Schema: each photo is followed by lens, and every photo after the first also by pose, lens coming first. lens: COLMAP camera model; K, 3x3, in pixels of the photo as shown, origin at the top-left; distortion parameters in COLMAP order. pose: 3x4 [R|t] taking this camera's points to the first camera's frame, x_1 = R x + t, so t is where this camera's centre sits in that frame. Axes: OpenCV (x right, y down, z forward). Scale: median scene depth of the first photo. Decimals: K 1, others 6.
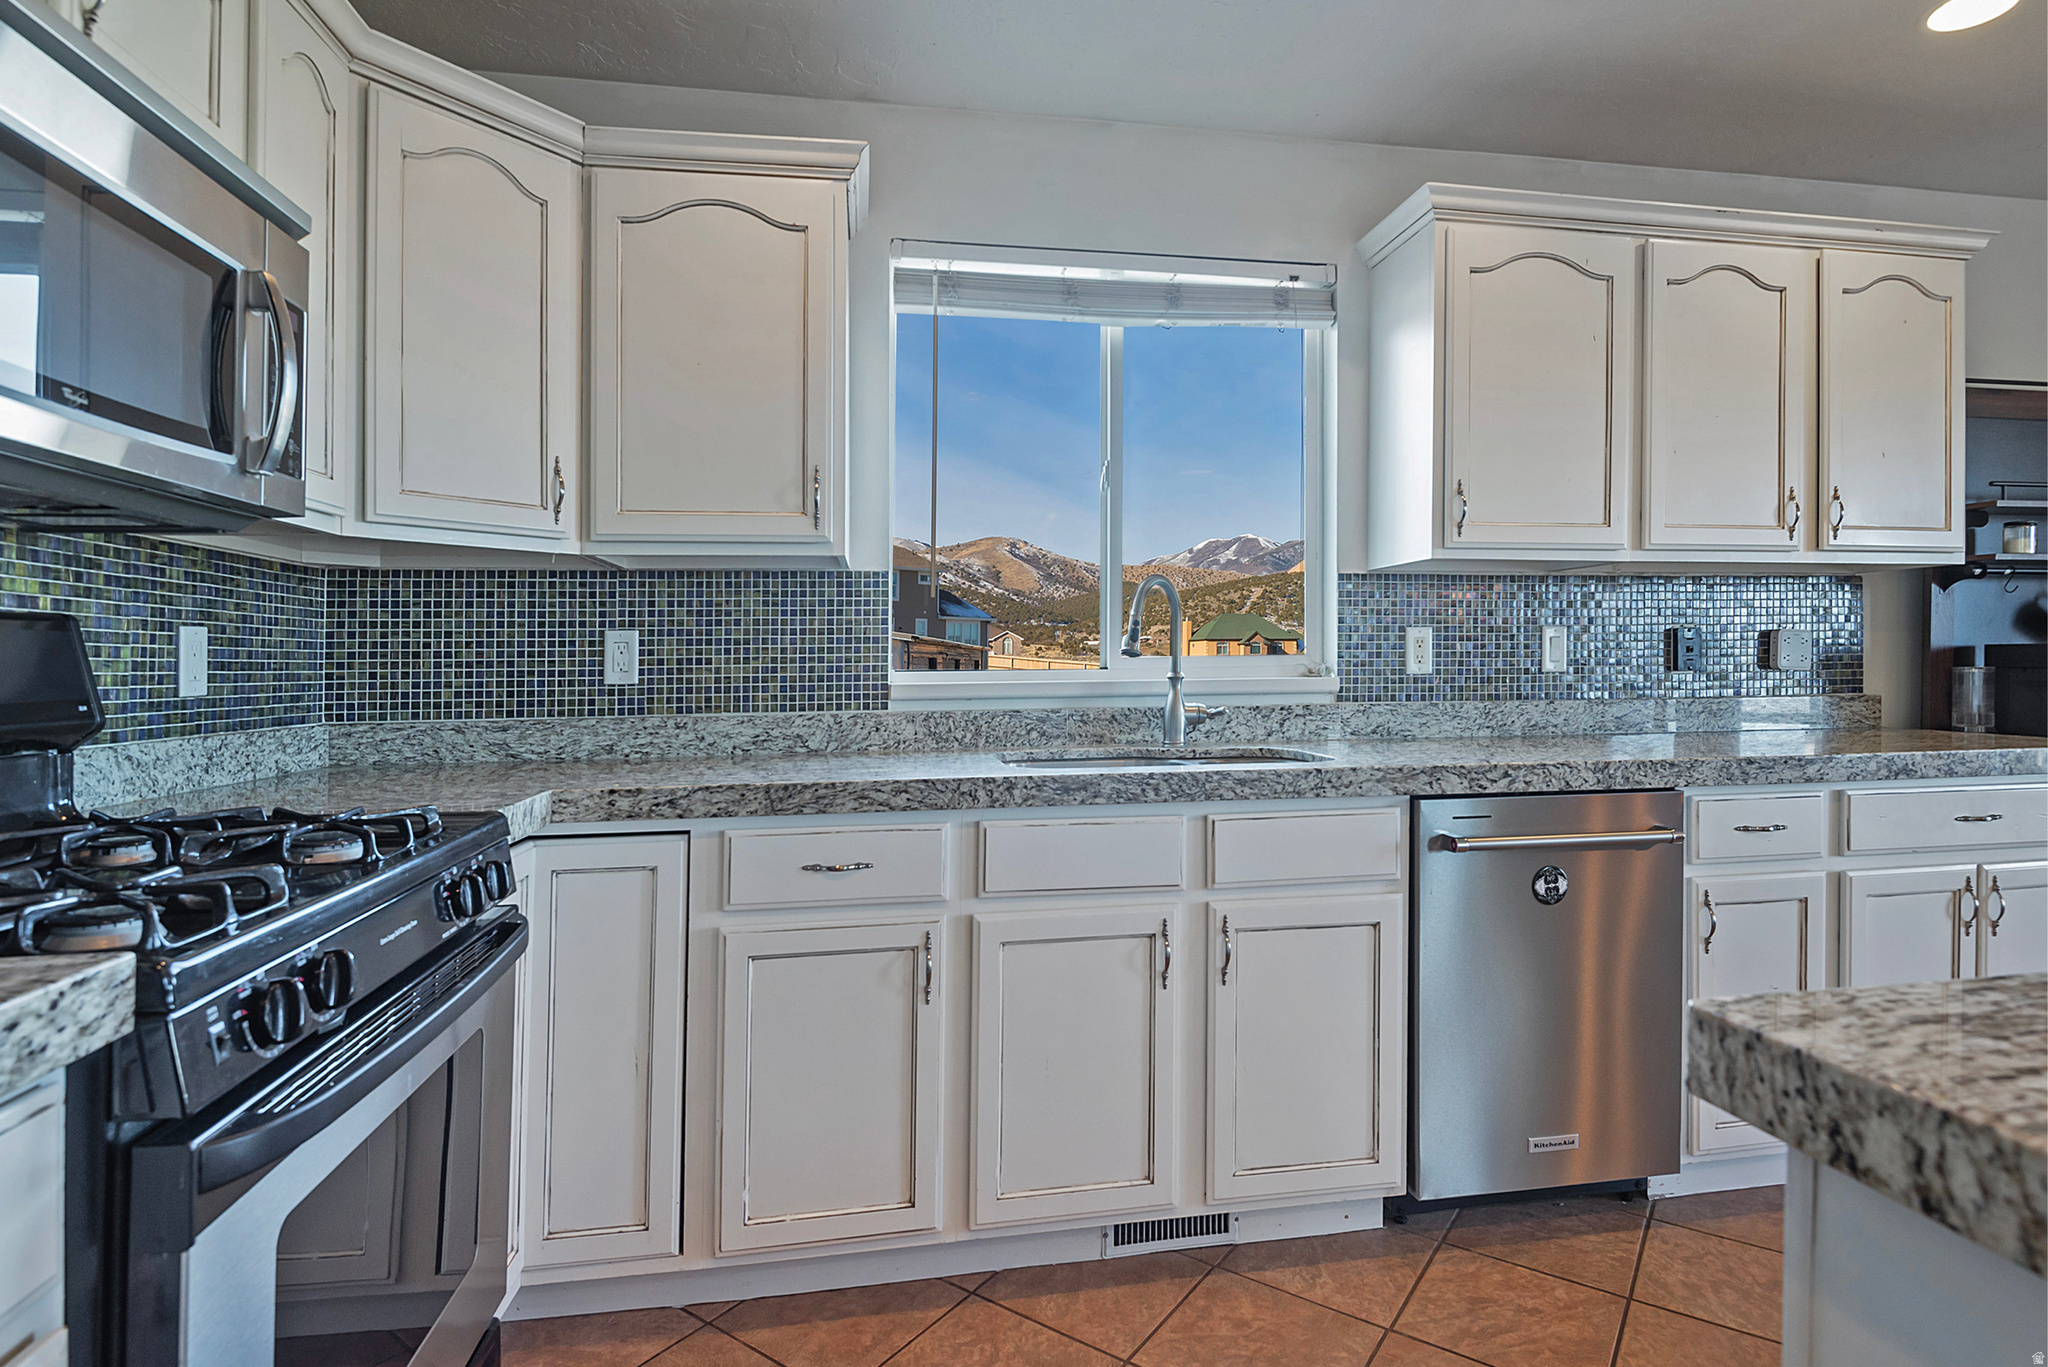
lens RADIAL K [[1041.1, 0, 1030.1], [0, 1041.1, 673.9], [0, 0, 1]] dist [0.014620, -0.000326]
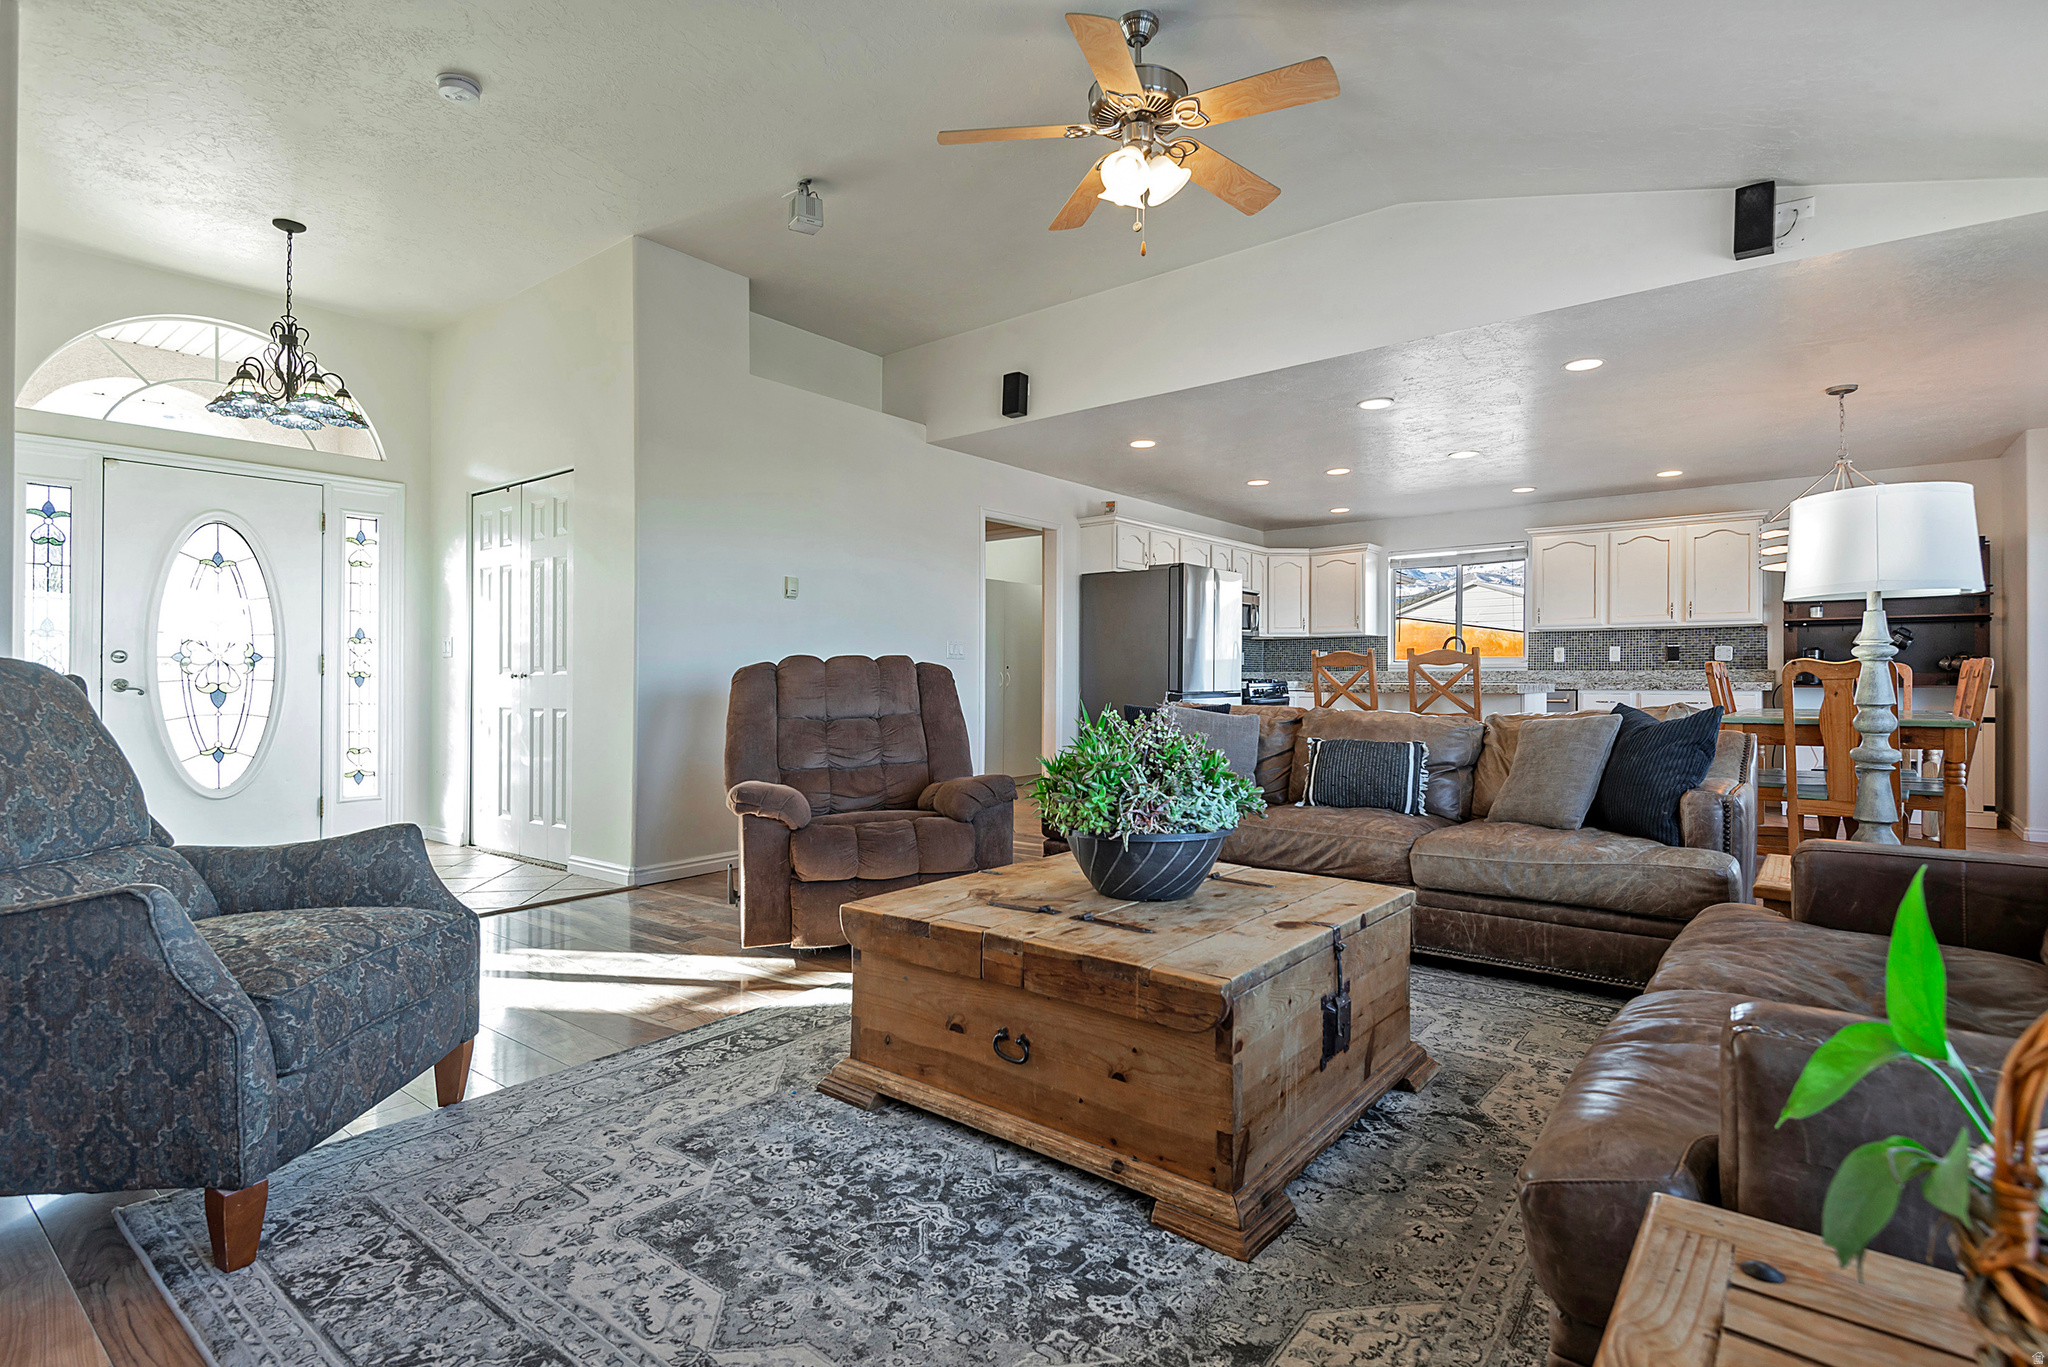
lens RADIAL K [[1041.1, 0, 1018.0], [0, 1041.1, 678.0], [0, 0, 1]] dist [0.014620, -0.000326]
pose [[0.674065, 0.009185, -0.738615, 1.809822], [-0.007781, 0.999956, 0.005334, 0.048505], [0.738631, 0.002152, 0.674106, -2.632191]]
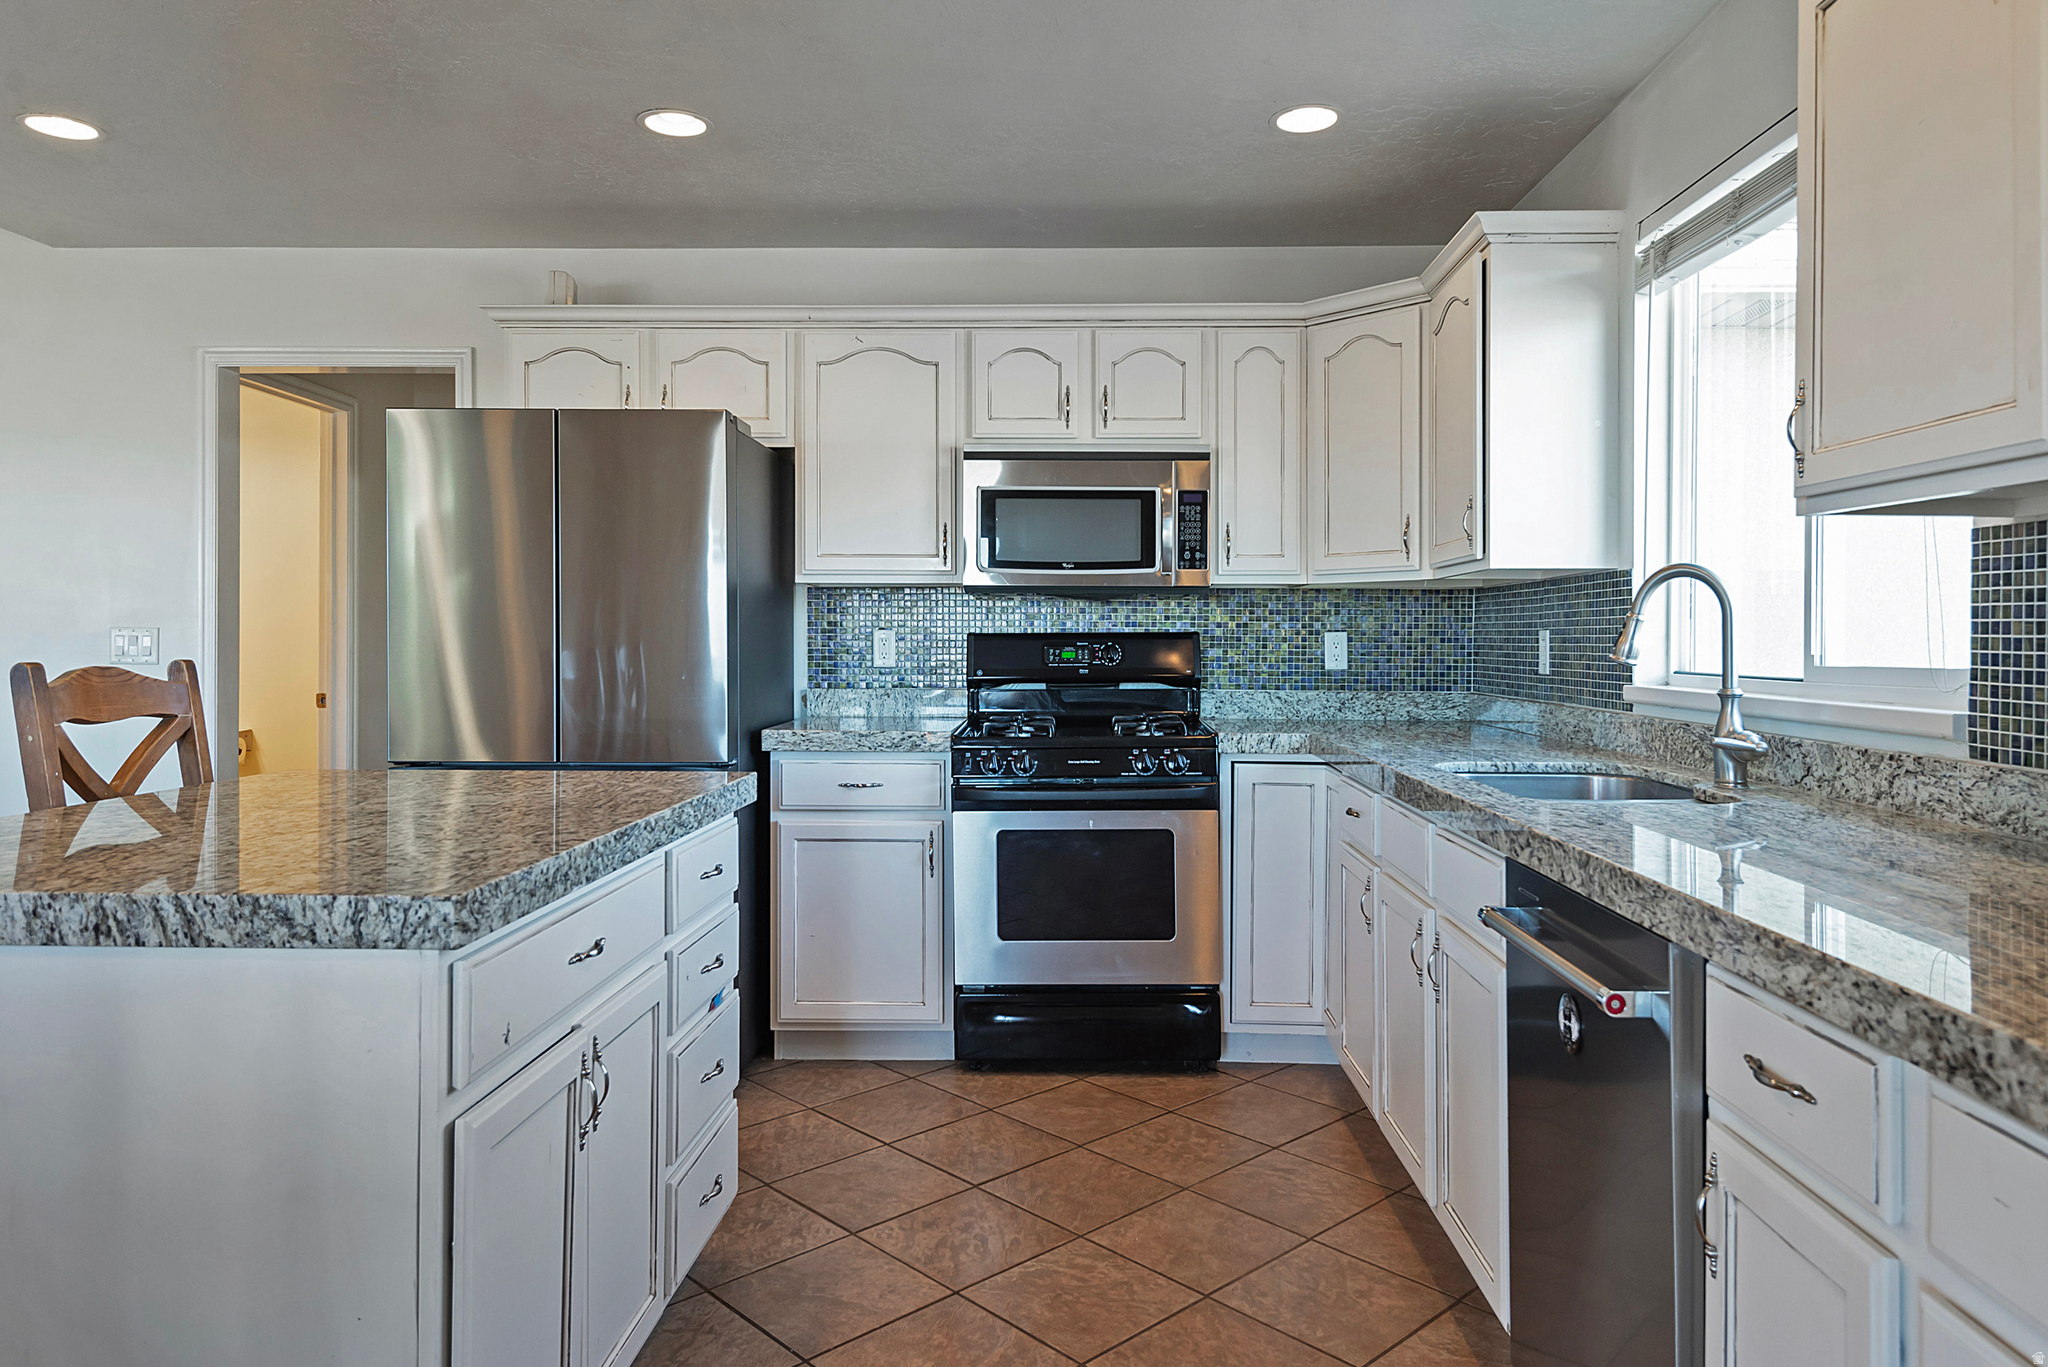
lens RADIAL K [[1253.5, 0, 1022.9], [0, 1253.5, 627.1], [0, 0, 1]] dist [0.007733, -0.000330]
pose [[-0.193173, 0.001780, -0.981163, 1.117836], [-0.013035, 0.999905, 0.004381, -0.042523], [0.981078, 0.013636, -0.193132, 0.661679]]
